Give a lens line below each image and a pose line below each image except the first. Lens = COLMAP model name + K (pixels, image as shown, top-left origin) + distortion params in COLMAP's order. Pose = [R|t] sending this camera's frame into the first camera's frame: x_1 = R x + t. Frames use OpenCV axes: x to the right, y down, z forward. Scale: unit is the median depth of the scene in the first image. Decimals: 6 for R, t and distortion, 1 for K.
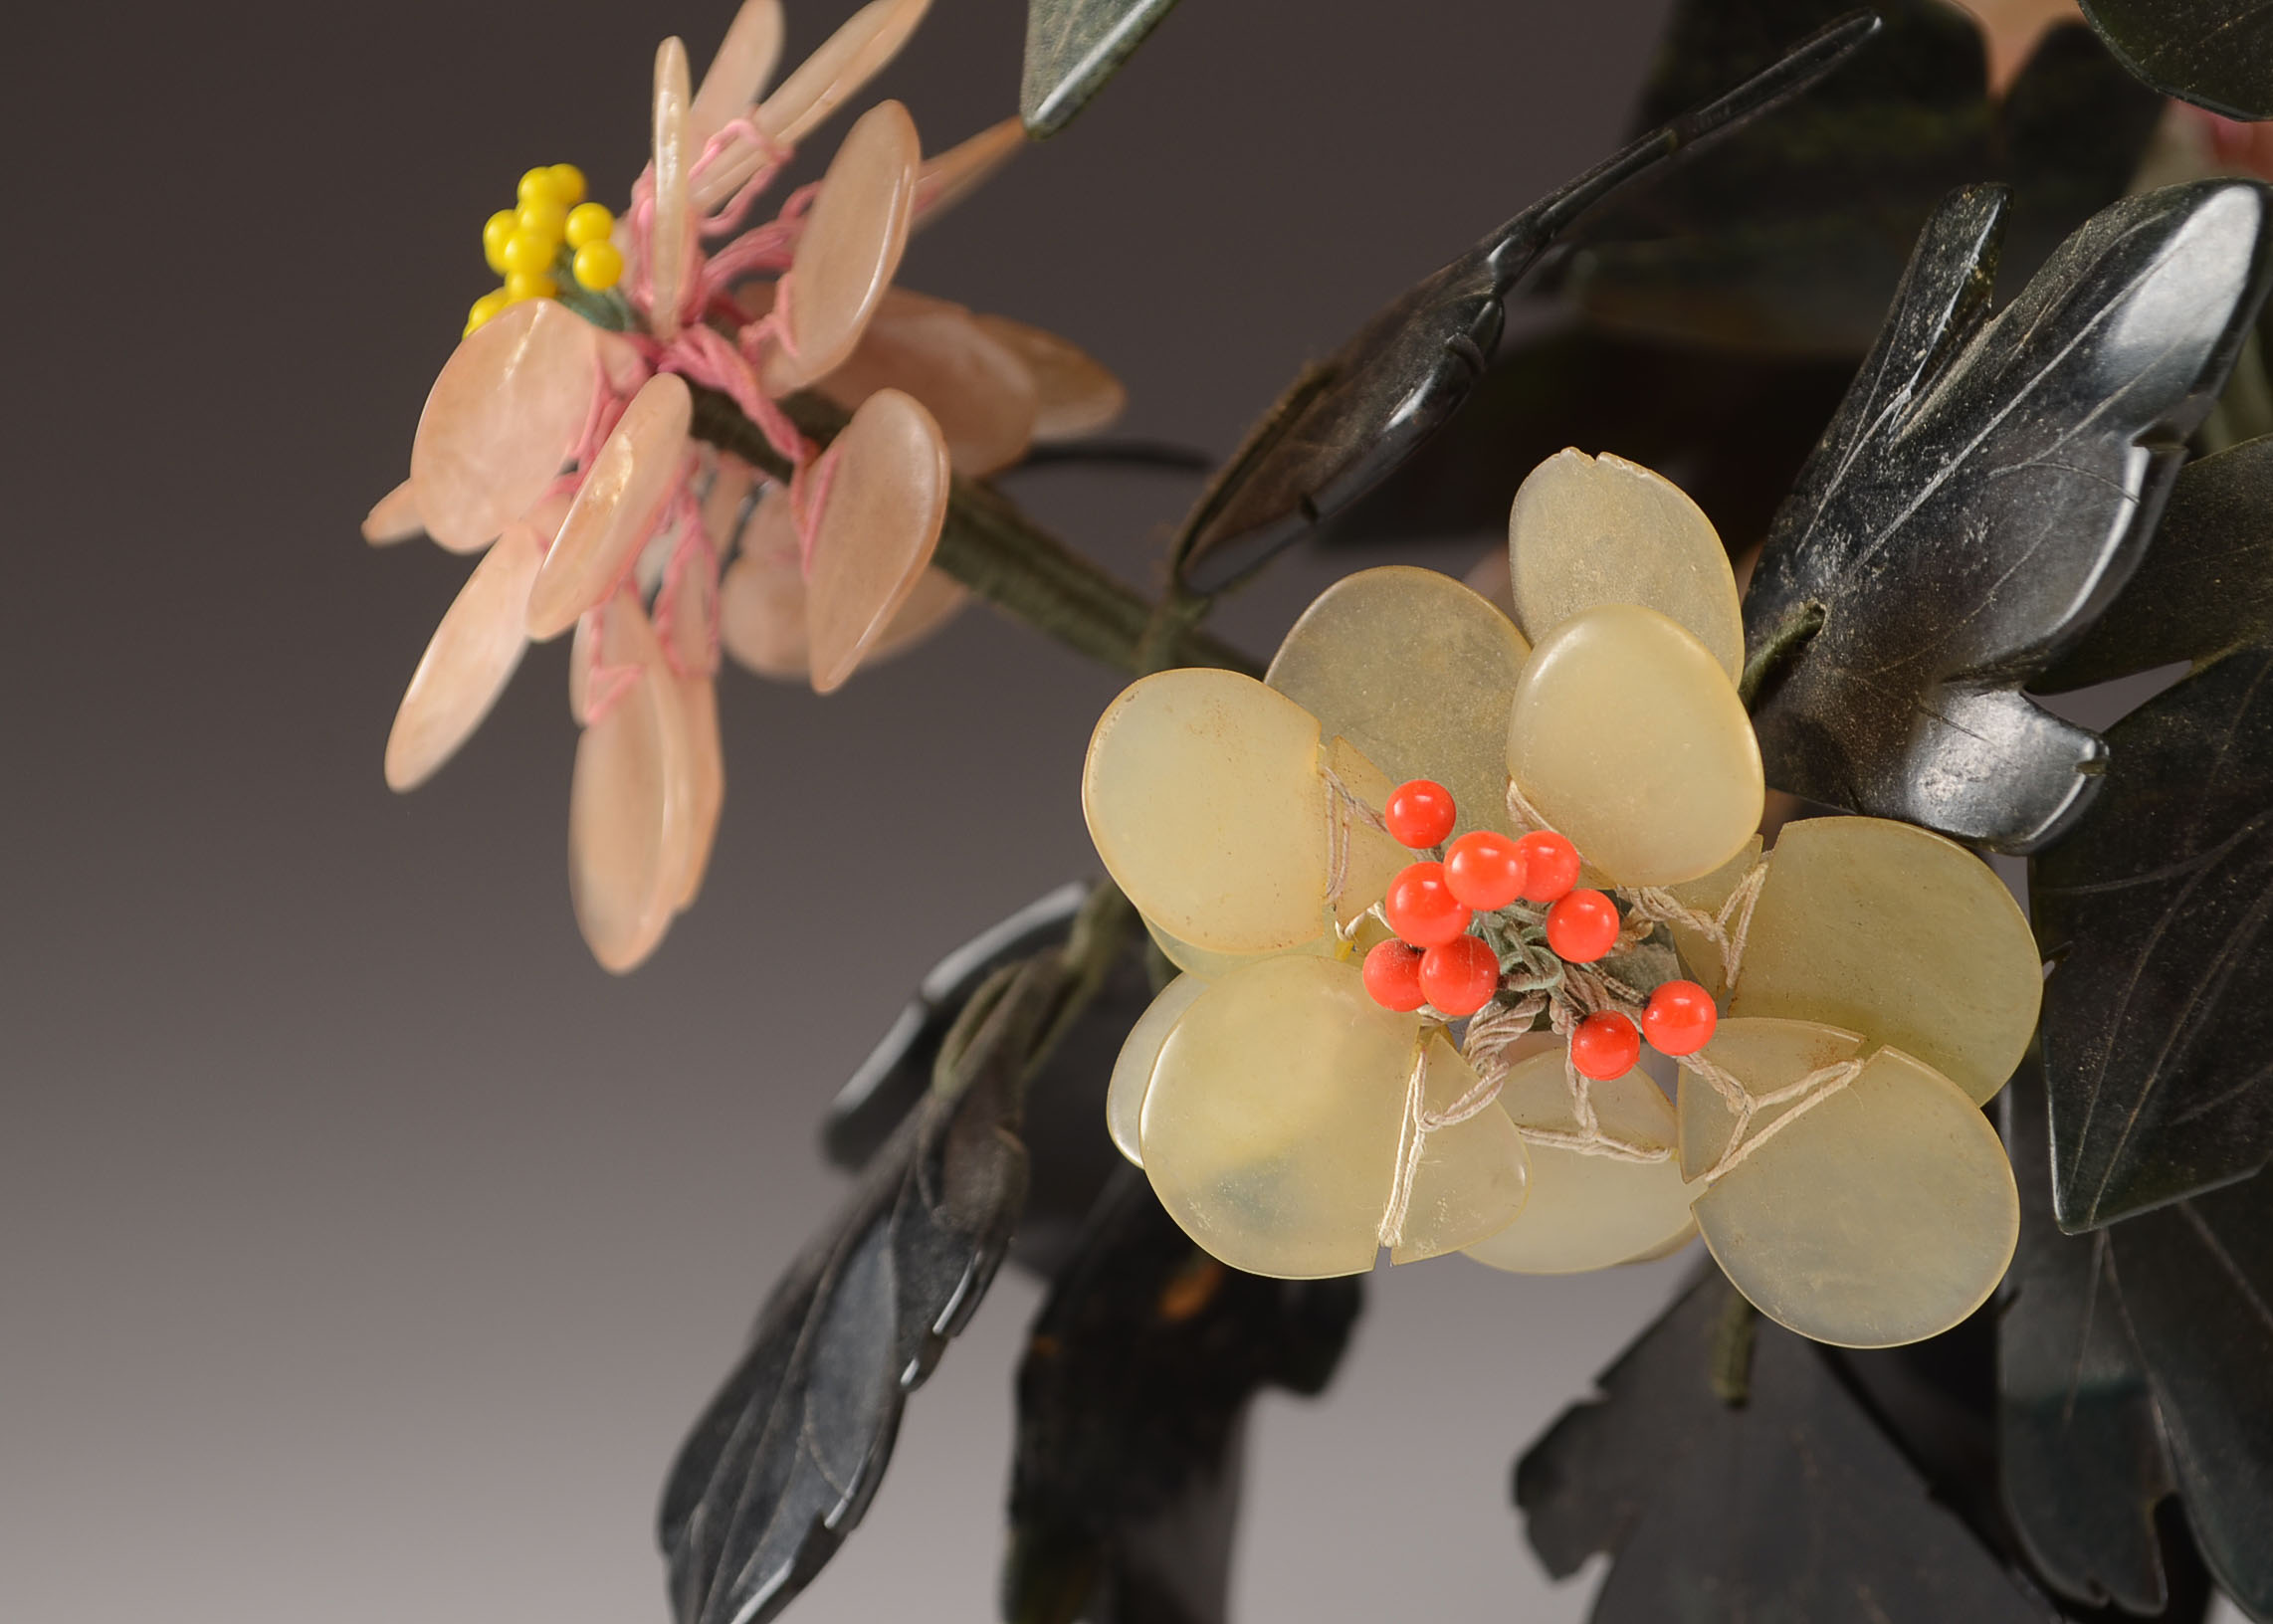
lens RADIAL K [[4873.2, 0, 1095.1], [0, 4873.2, 812.8], [0, 0, 1]] dist [-0.012916, 0.172076]
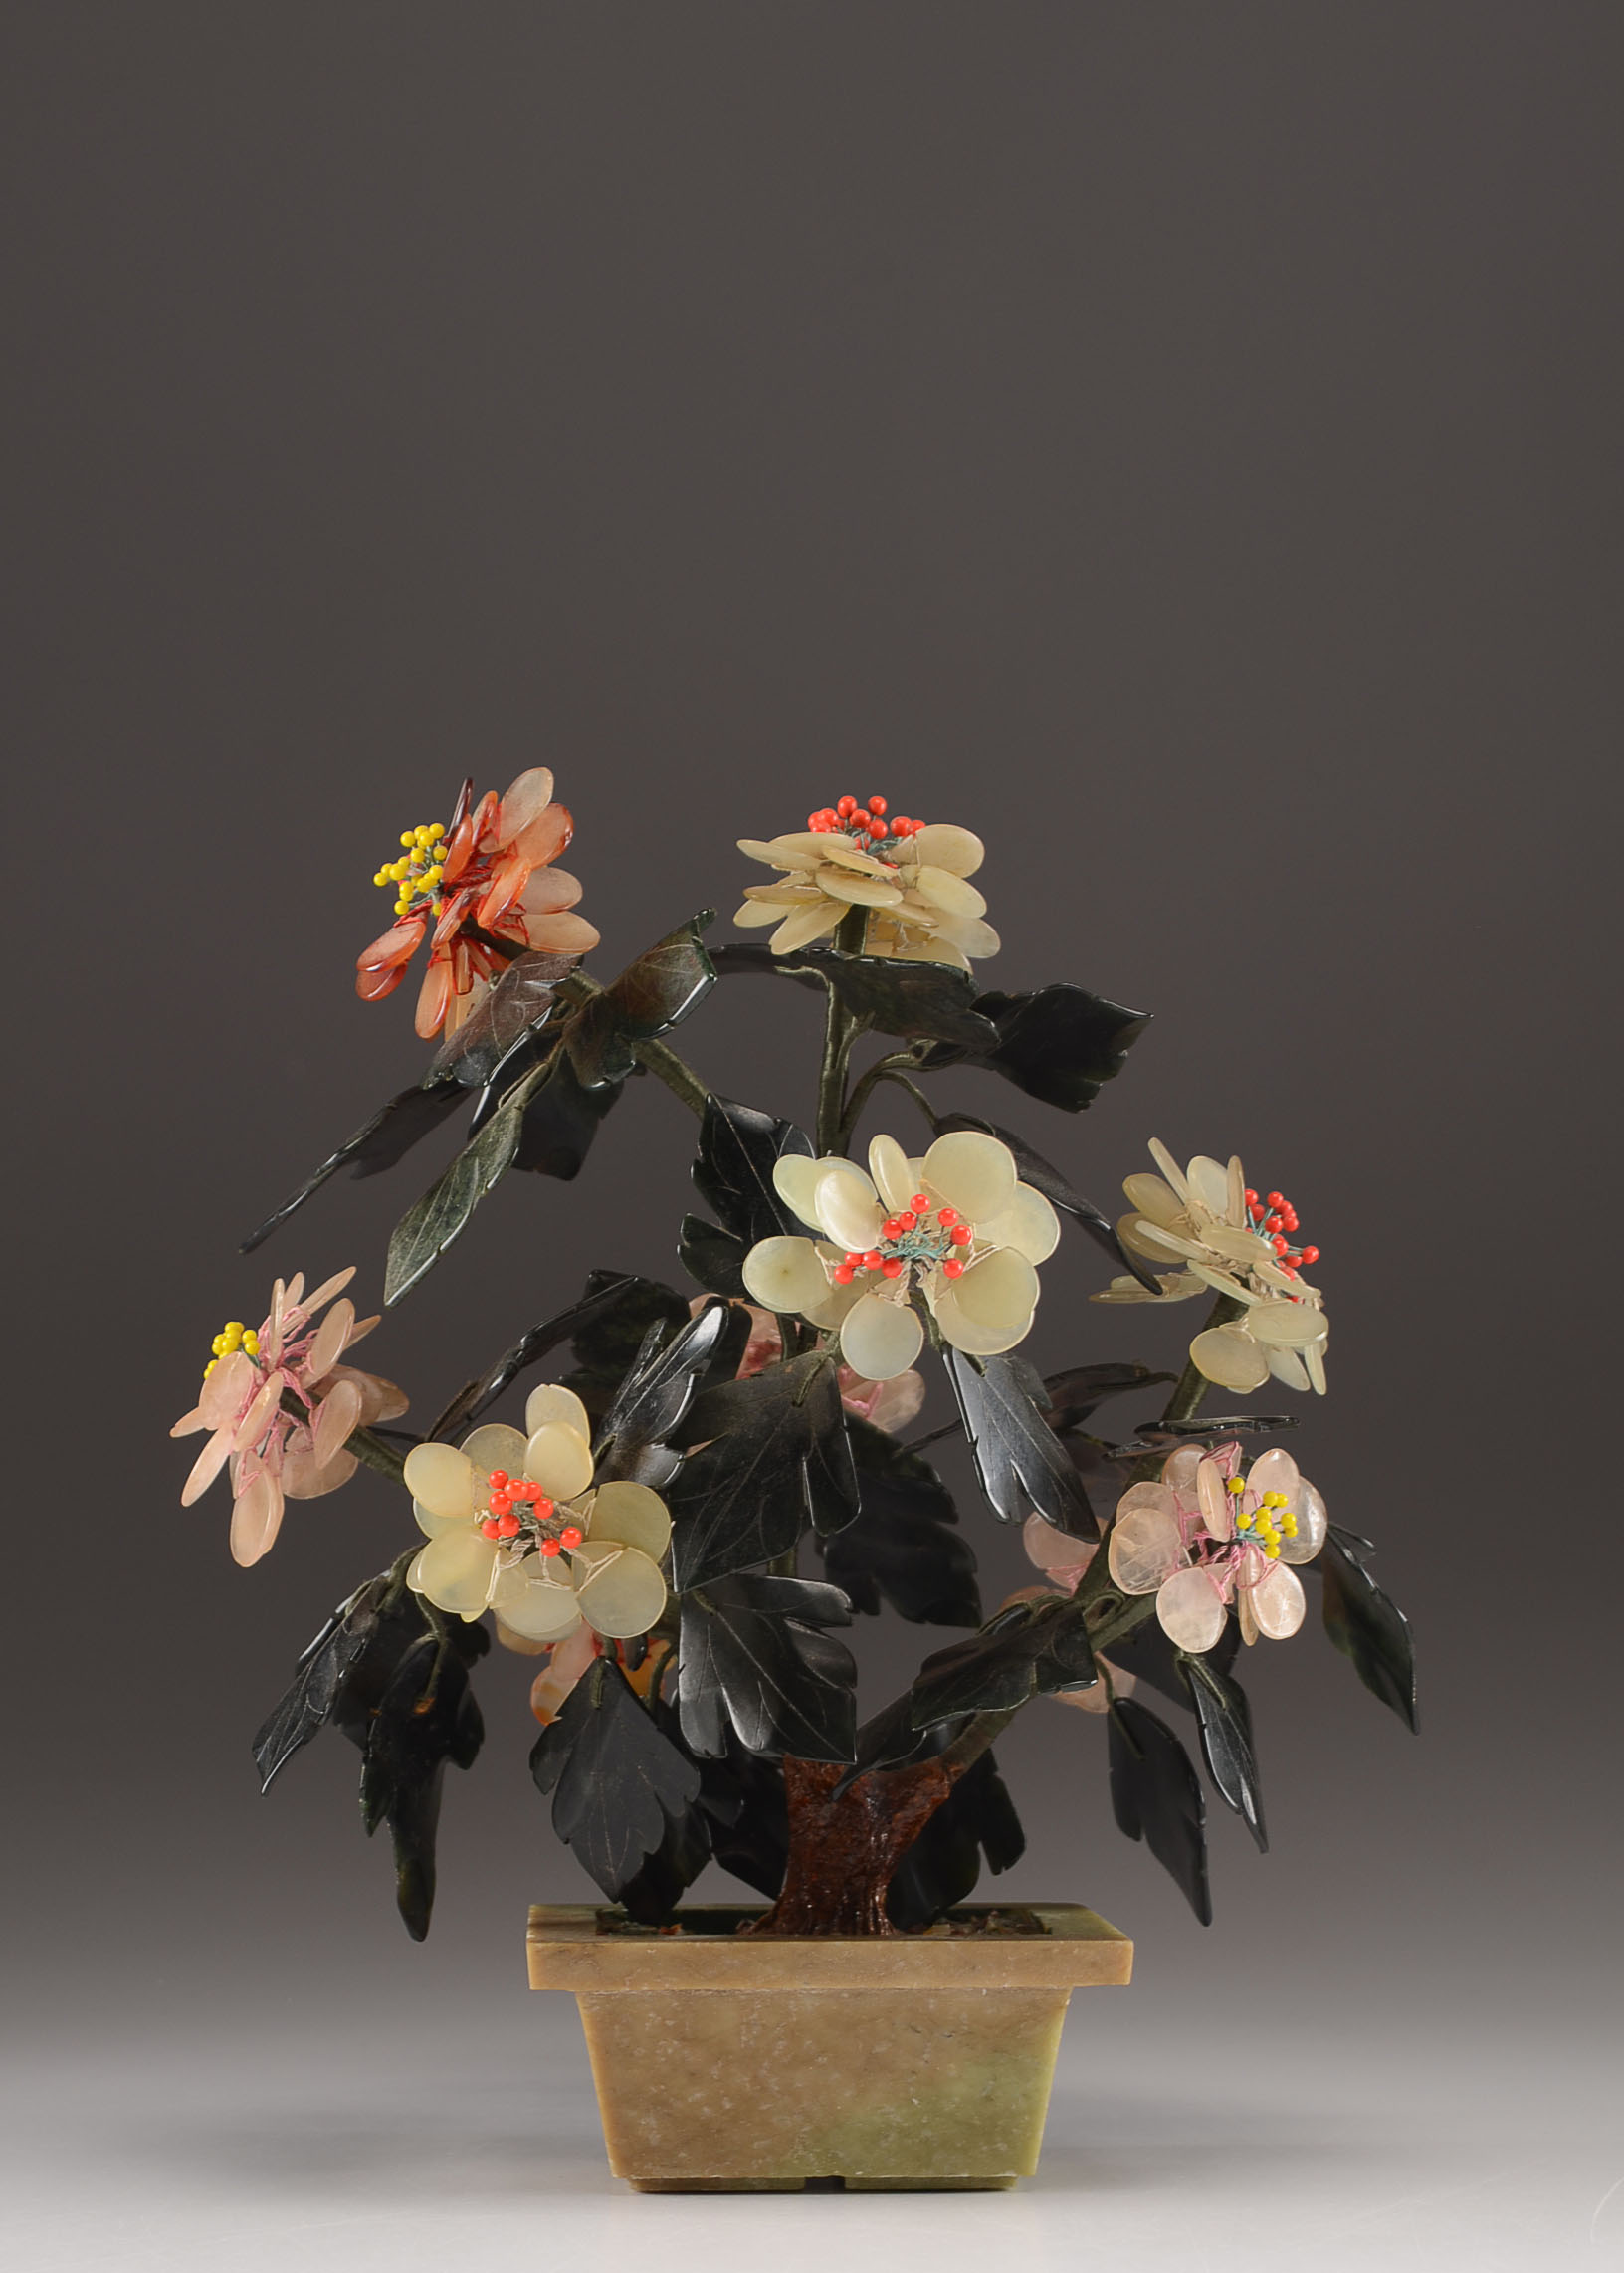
lens RADIAL K [[4117.4, 0, 812.0], [0, 4117.4, 1136.5], [0, 0, 1]] dist [-0.005791, -0.059403]
pose [[0.992096, 0.025831, 0.122796, -0.079394], [0.008629, 0.962225, -0.272119, 0.558119], [-0.125187, 0.271028, 0.954396, -1.897943]]
